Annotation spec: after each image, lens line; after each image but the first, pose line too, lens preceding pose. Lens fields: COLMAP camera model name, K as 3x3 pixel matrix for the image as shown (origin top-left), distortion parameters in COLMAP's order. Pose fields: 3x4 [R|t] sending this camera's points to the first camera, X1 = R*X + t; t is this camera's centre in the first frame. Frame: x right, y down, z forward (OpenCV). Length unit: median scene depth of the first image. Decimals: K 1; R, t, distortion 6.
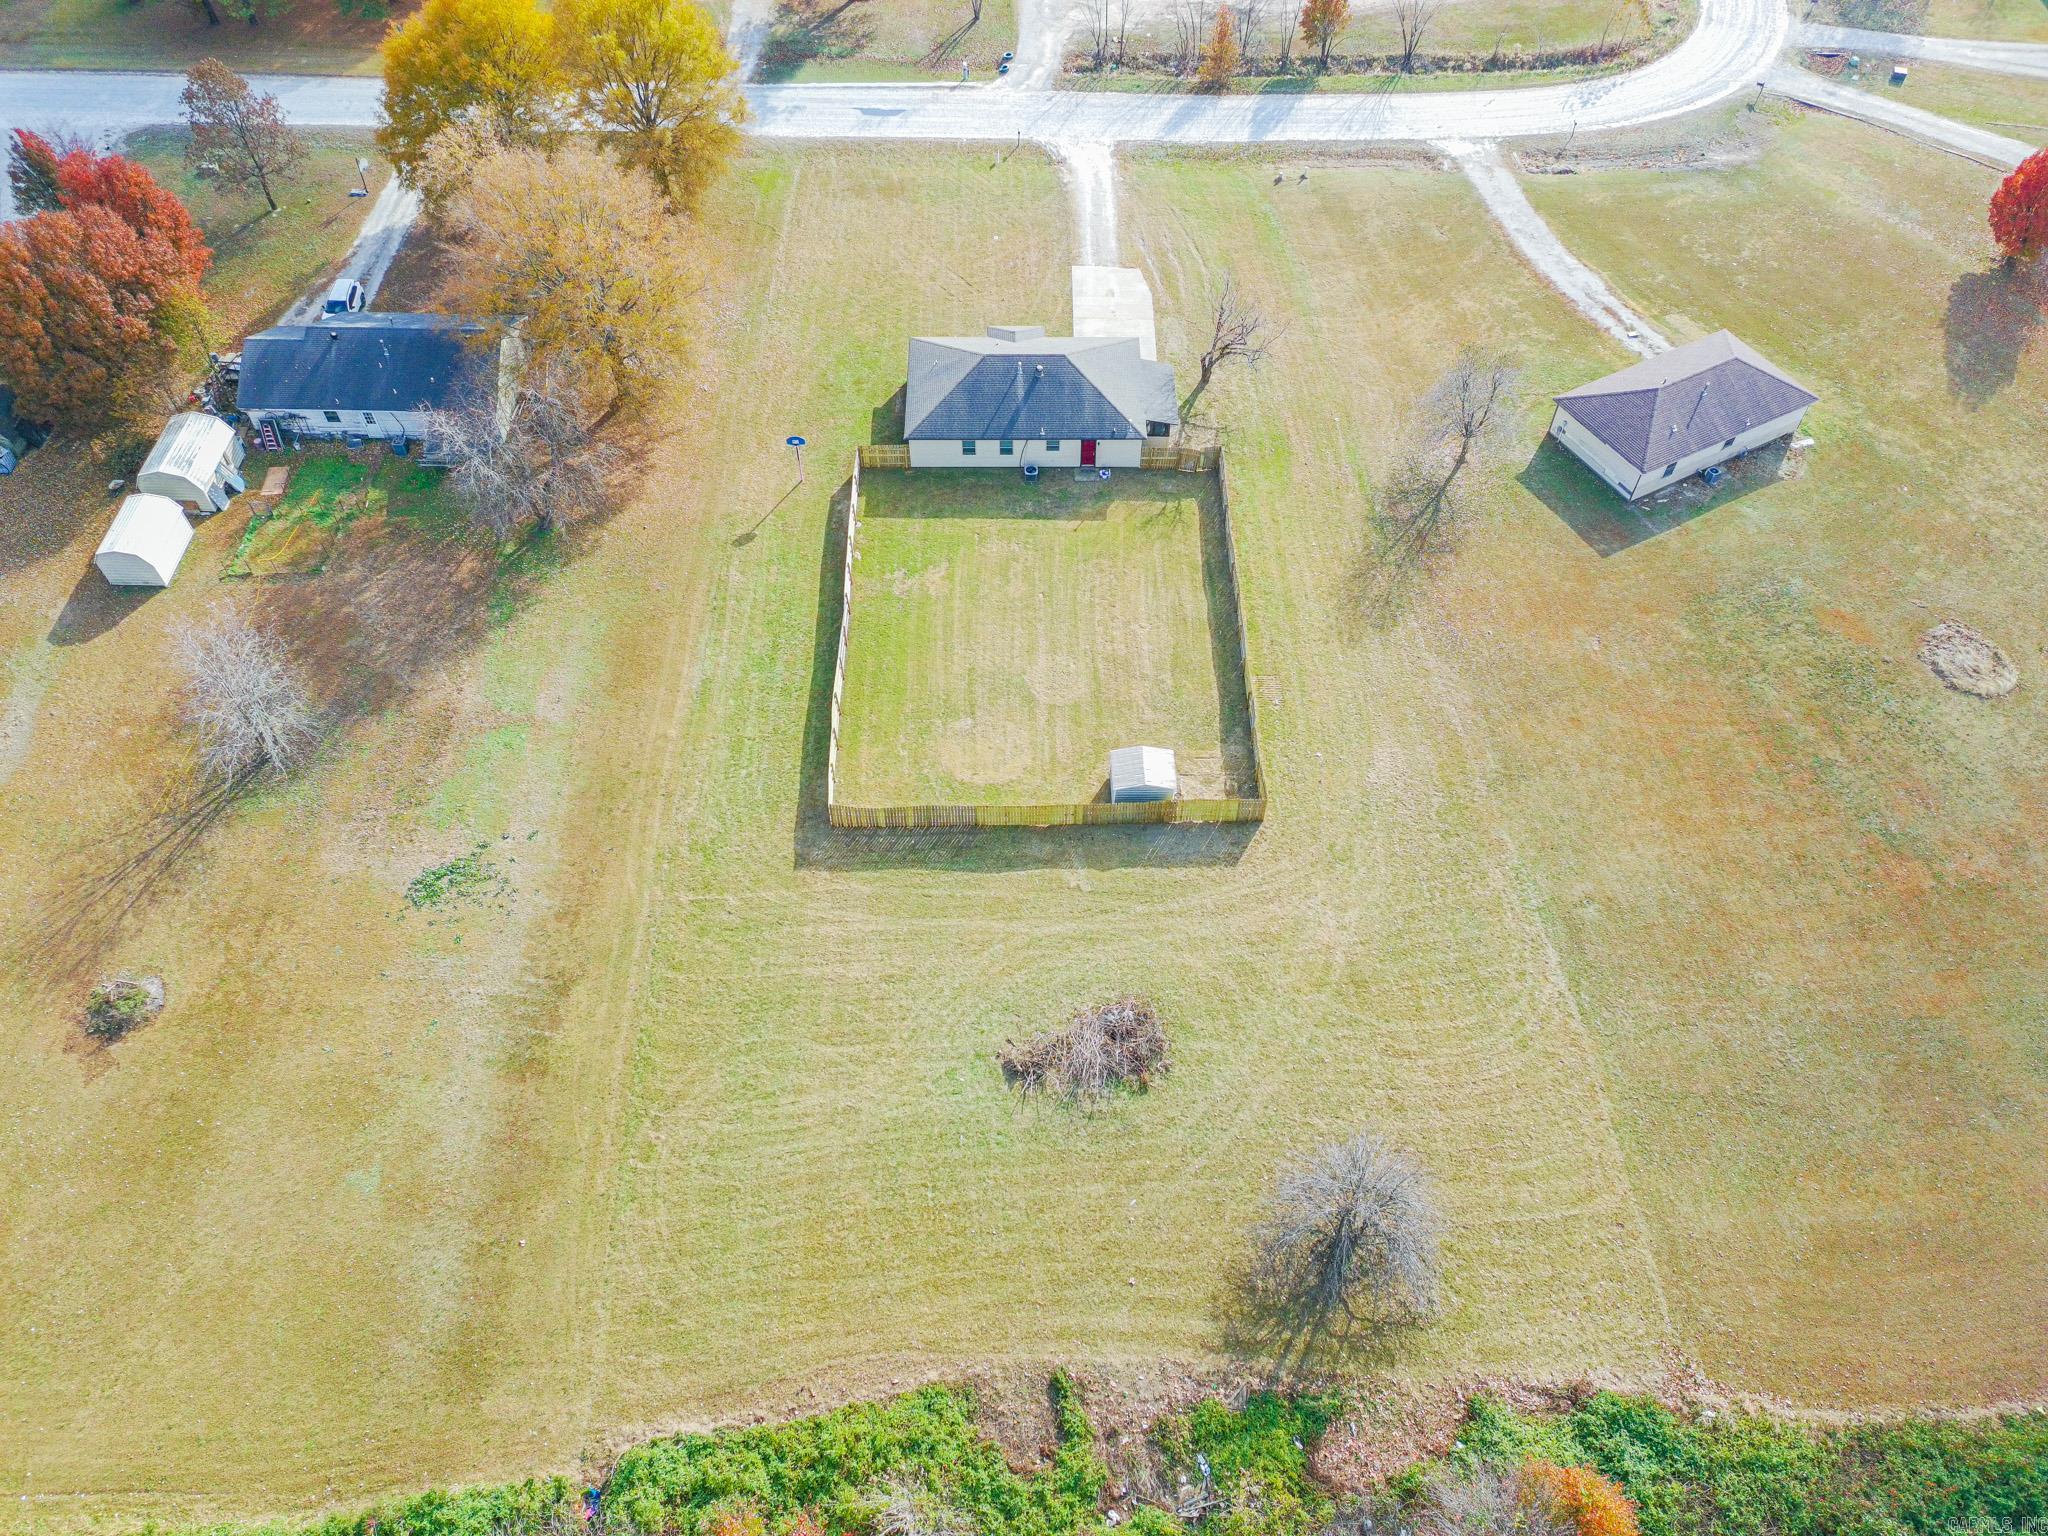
lens RADIAL K [[1519.8, 0, 1043.7], [0, 1519.8, 745.5], [0, 0, 1]] dist [0.079634, -0.063991]
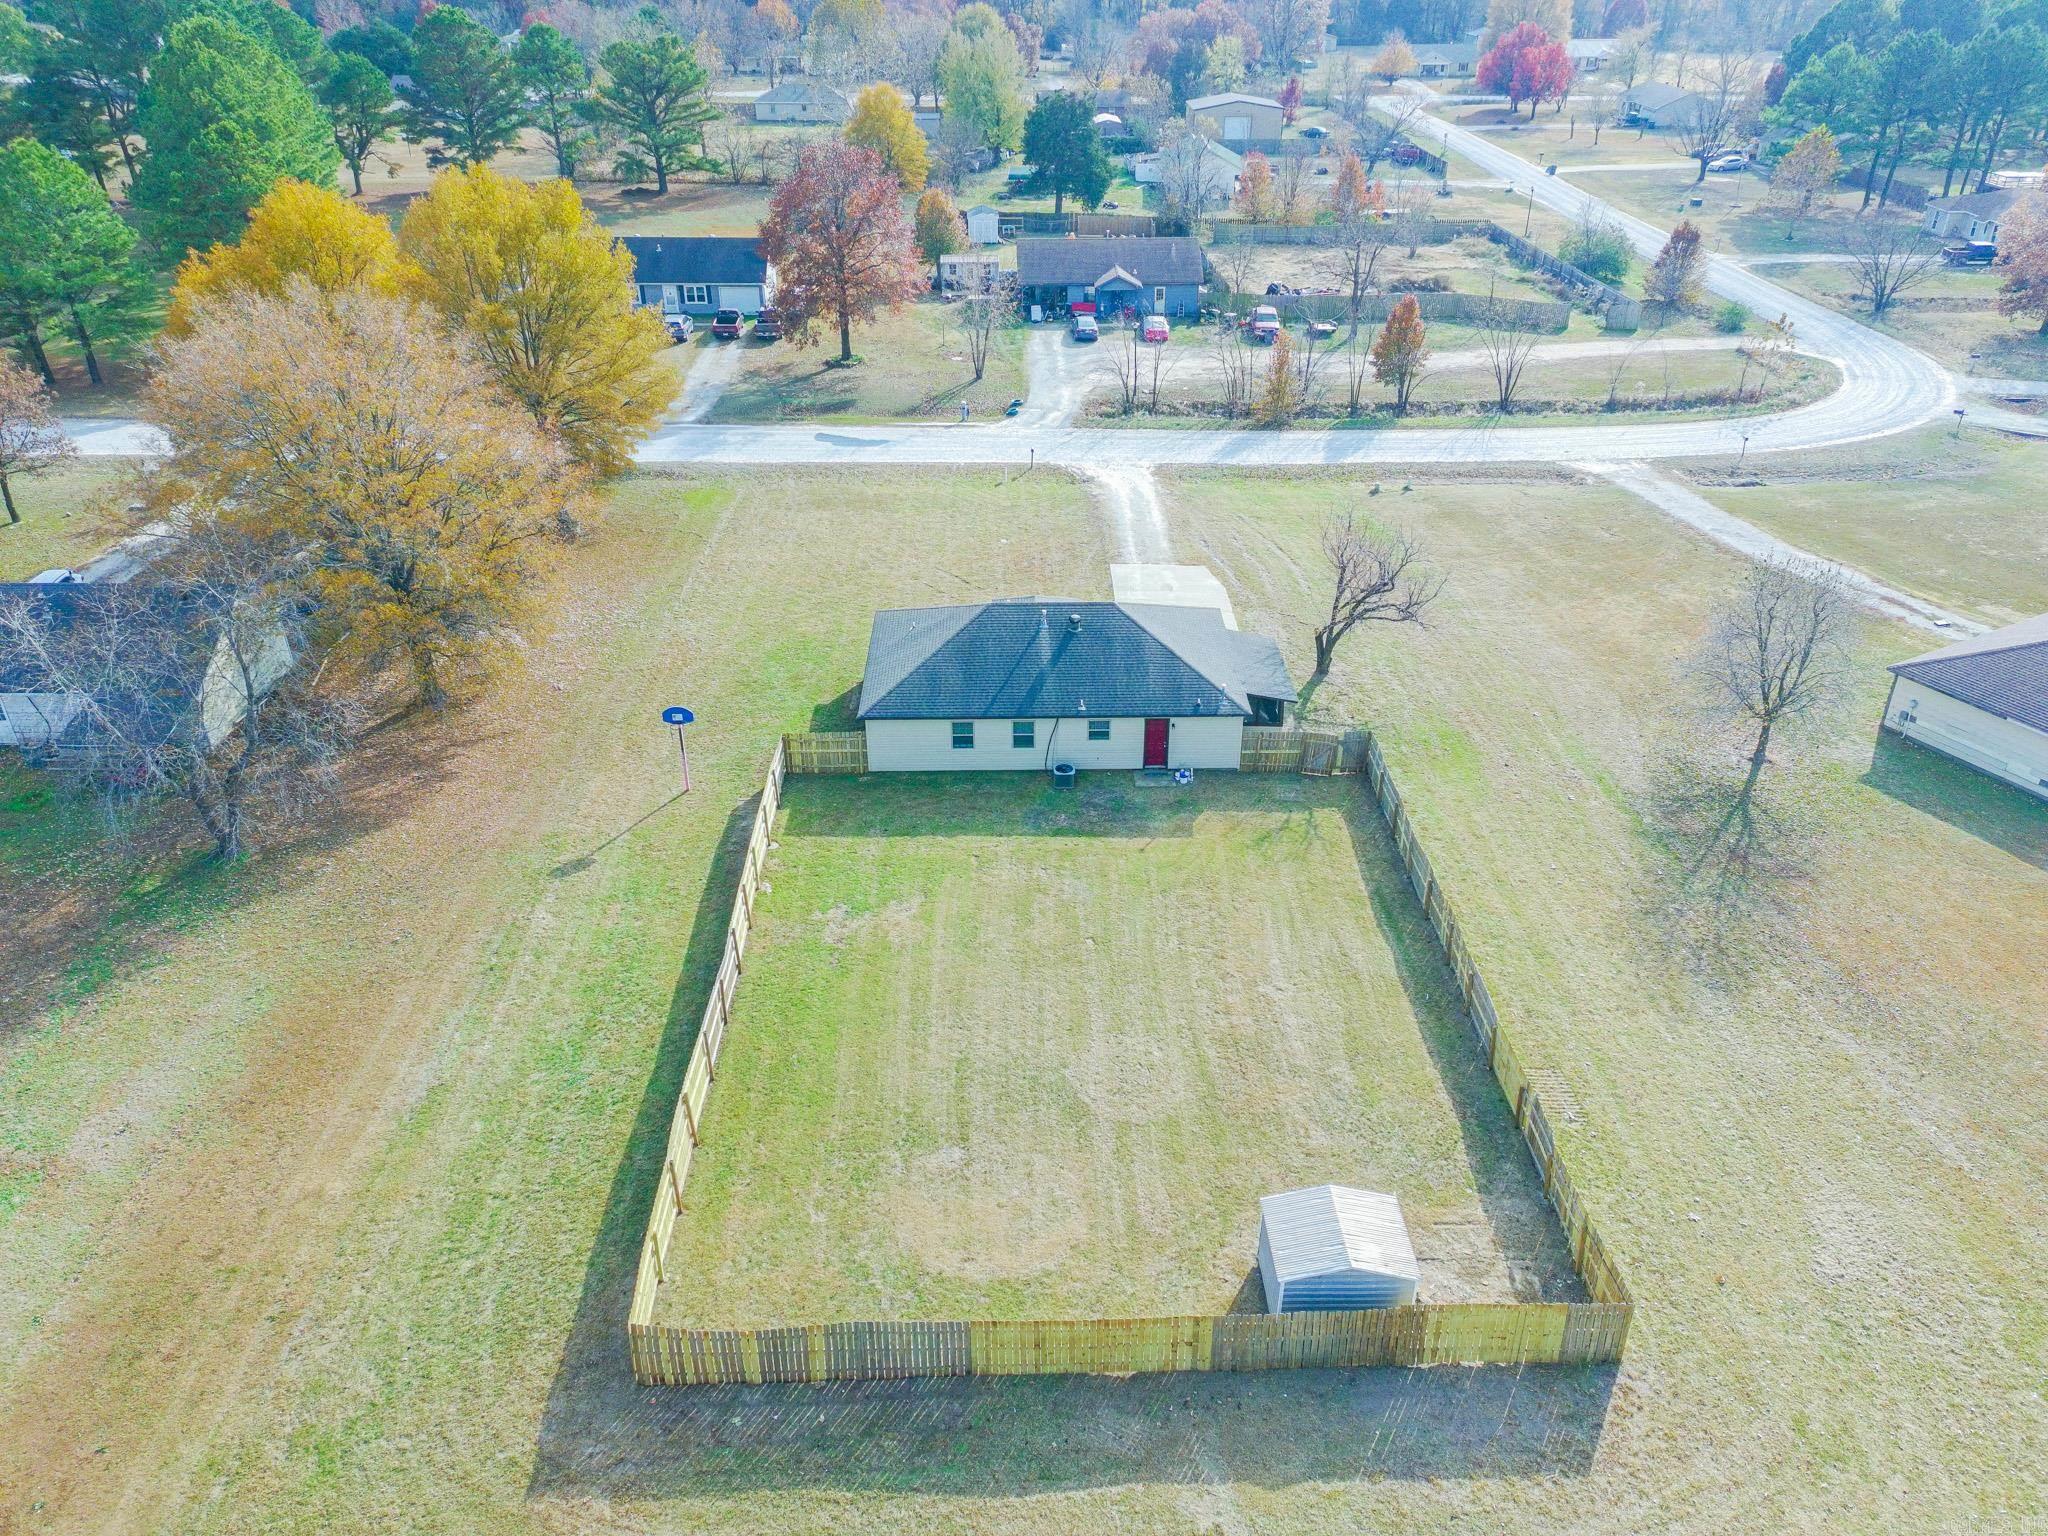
lens RADIAL K [[1519.8, 0, 1043.7], [0, 1519.8, 745.5], [0, 0, 1]] dist [0.079634, -0.063991]
pose [[0.999936, -0.010507, 0.004175, -0.019192], [0.011304, 0.922165, -0.386633, 0.047628], [0.000212, 0.386655, 0.922224, 0.438673]]
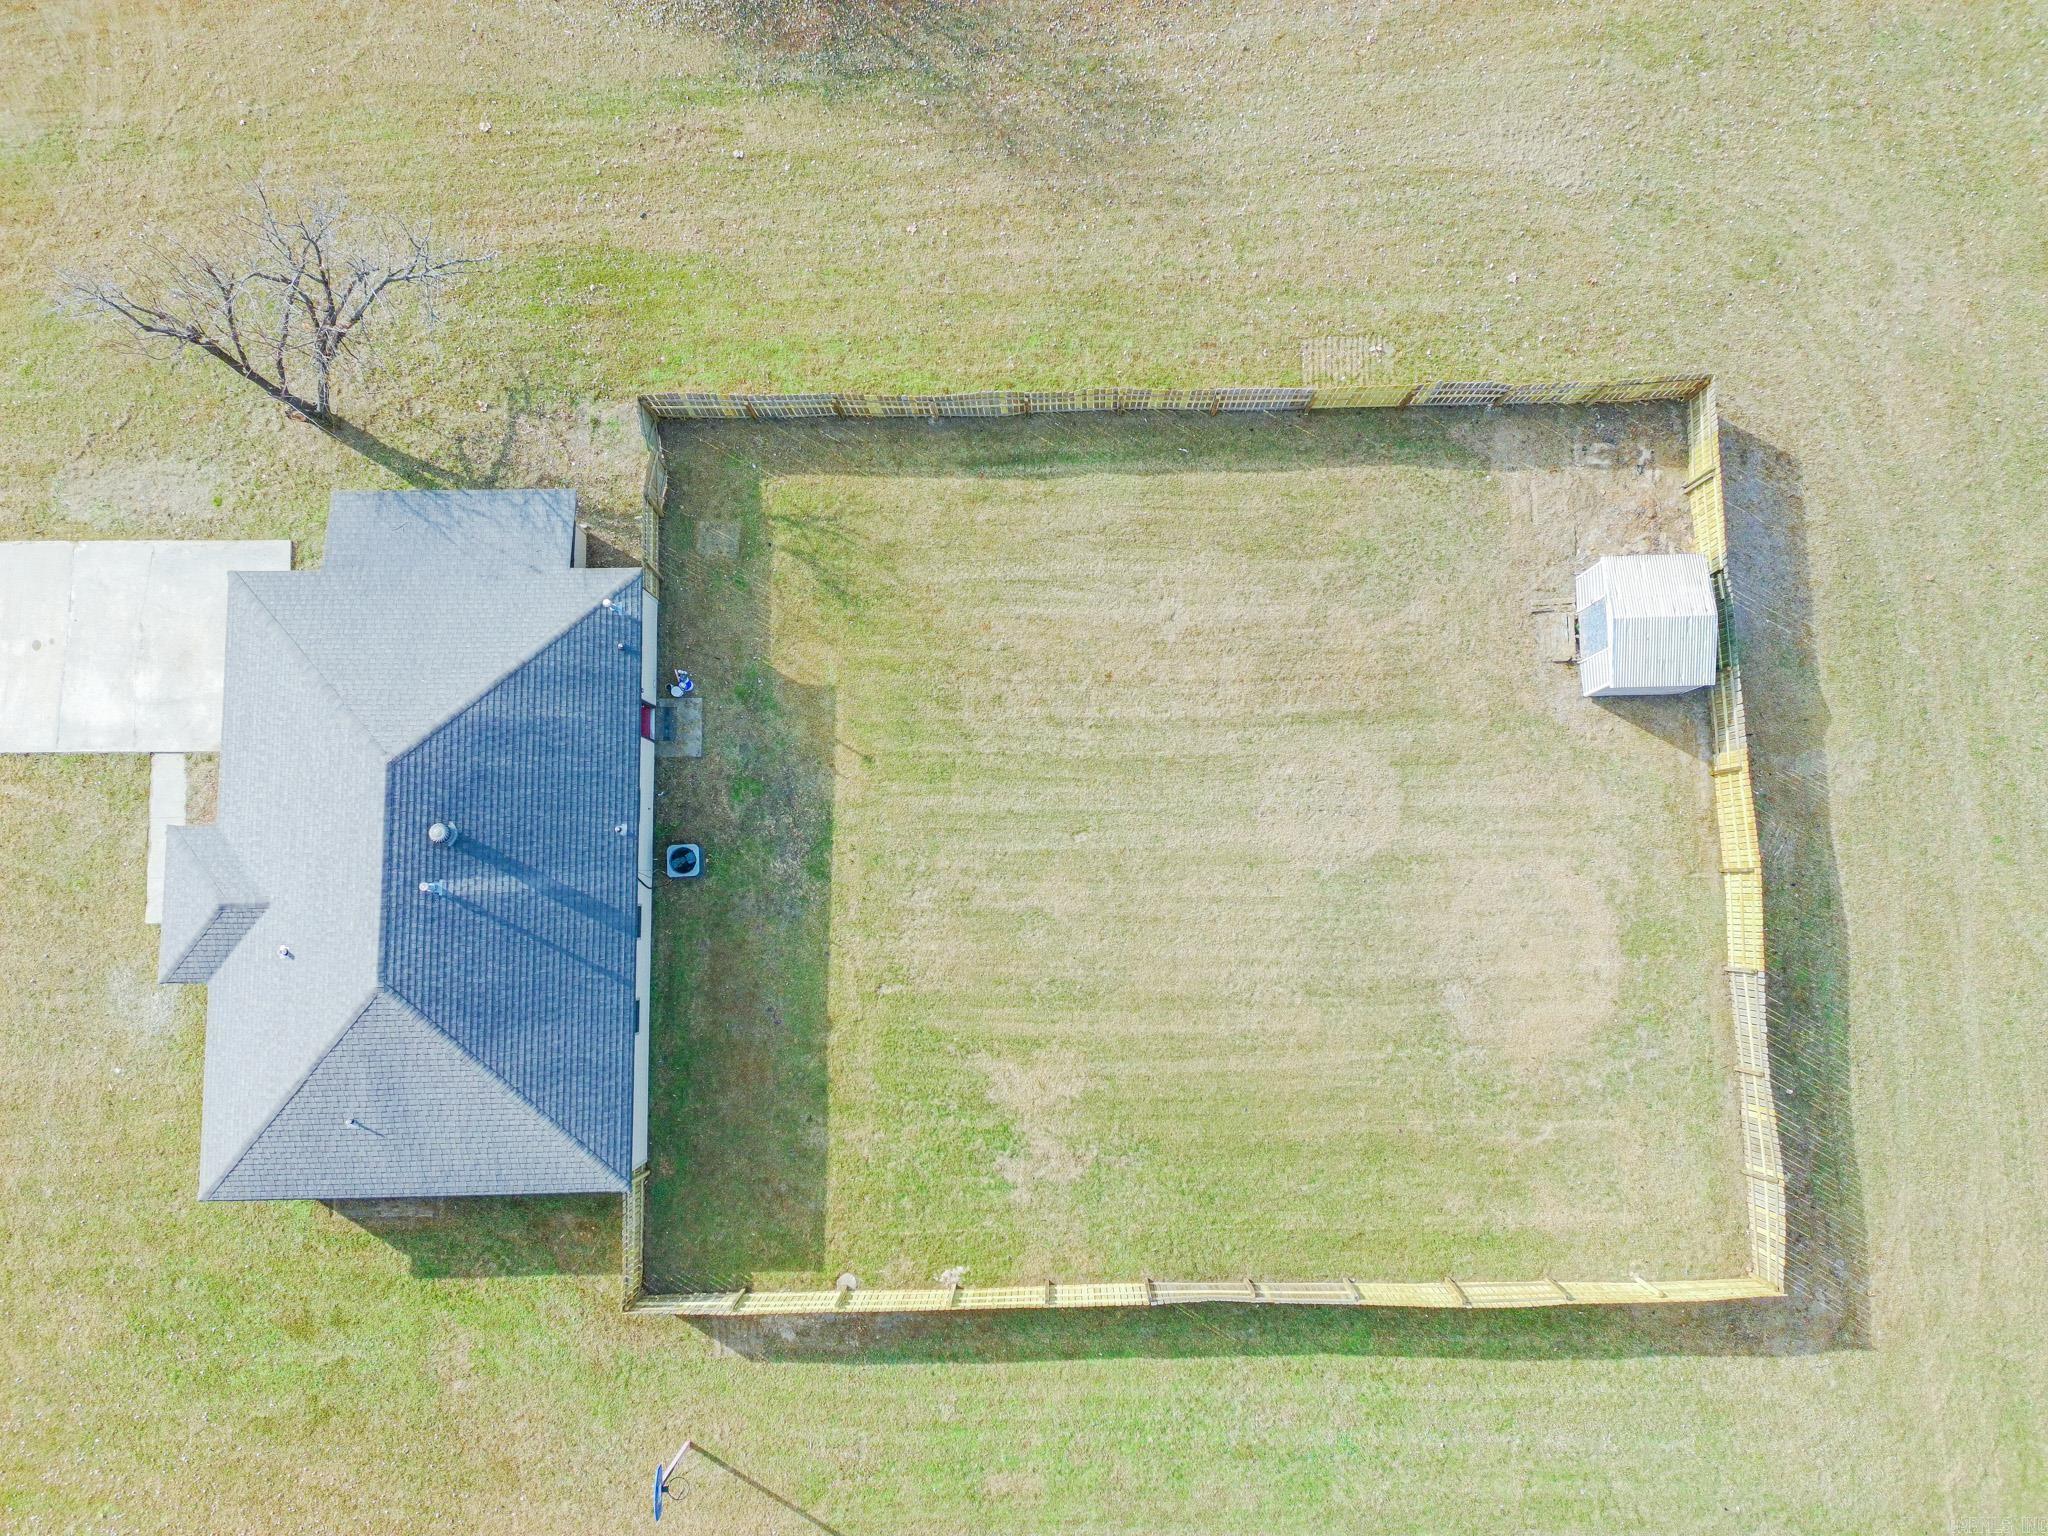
lens RADIAL K [[1519.8, 0, 1043.7], [0, 1519.8, 745.5], [0, 0, 1]] dist [0.079634, -0.063991]
pose [[0.001425, -0.995440, 0.095381, -0.016758], [0.787105, 0.059949, 0.613898, -0.363327], [-0.616817, 0.074200, 0.783602, 0.625905]]
